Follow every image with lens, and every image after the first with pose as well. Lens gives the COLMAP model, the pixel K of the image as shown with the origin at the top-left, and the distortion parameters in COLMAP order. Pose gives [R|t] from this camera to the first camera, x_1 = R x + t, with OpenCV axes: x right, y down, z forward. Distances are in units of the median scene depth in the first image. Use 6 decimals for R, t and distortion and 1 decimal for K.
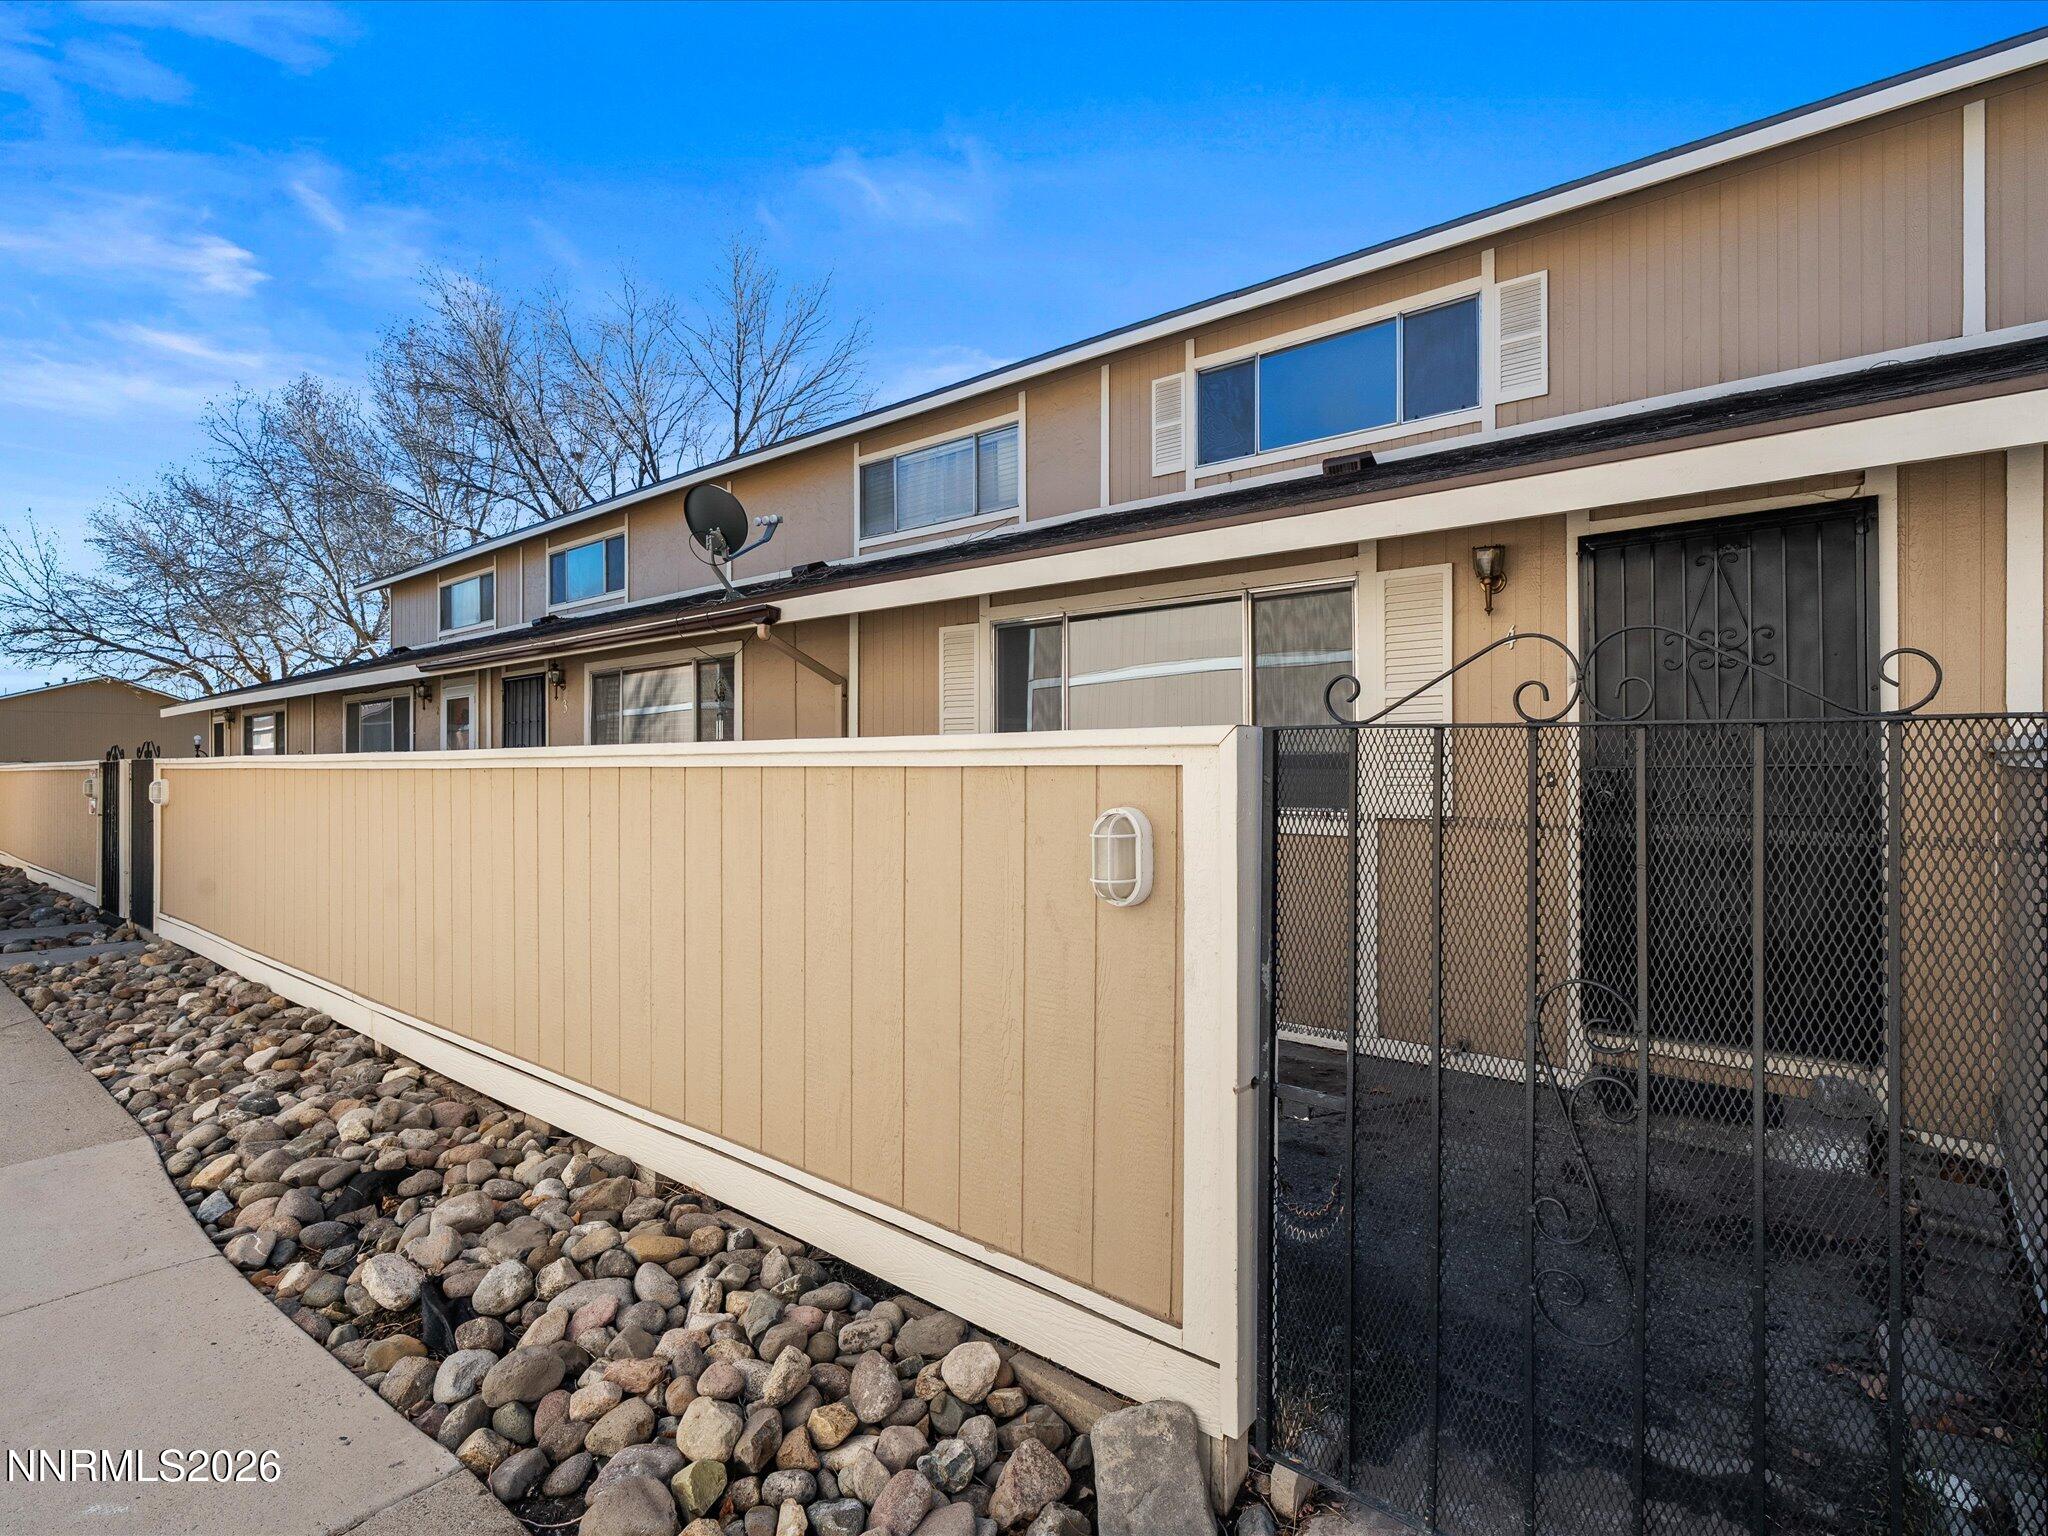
lens RADIAL K [[1082.0, 0, 1024.0], [0, 1082.0, 768.0], [0, 0, 1]] dist [-0.043685, 0.000433]
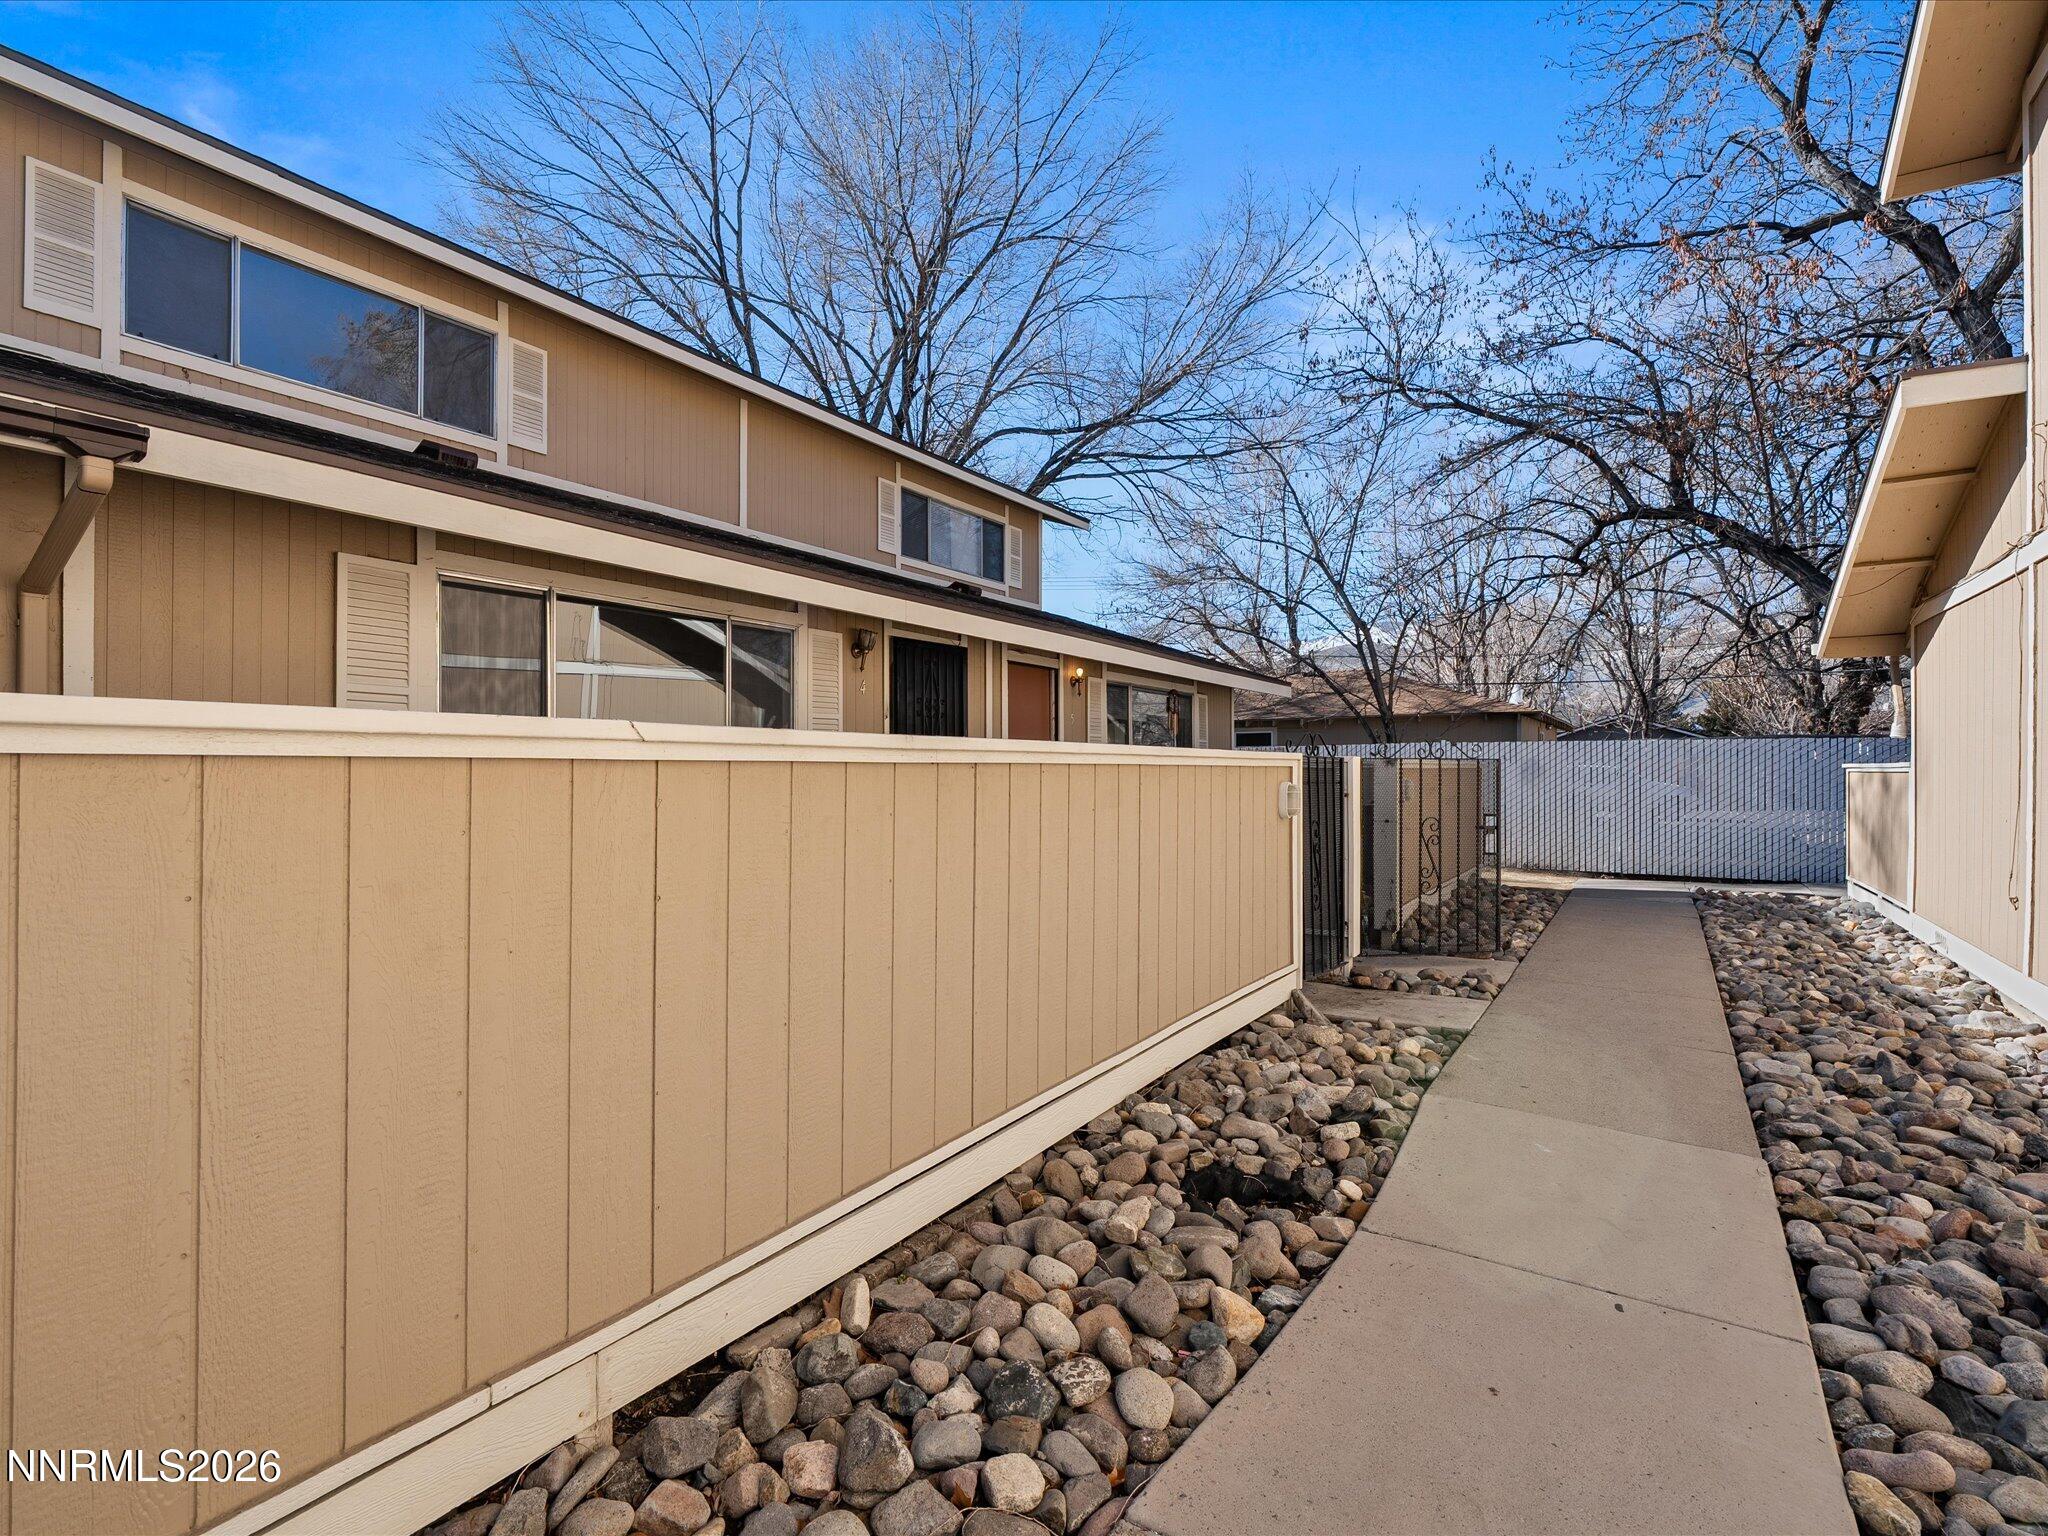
lens RADIAL K [[1018.7, 0, 1024.0], [0, 1018.7, 768.0], [0, 0, 1]] dist [0.000450, 0.001021]
pose [[-0.147226, 0.003041, 0.989098, -0.798149], [-0.008684, 0.999953, -0.004367, 0.004768], [-0.989065, -0.009232, -0.147193, 0.691559]]
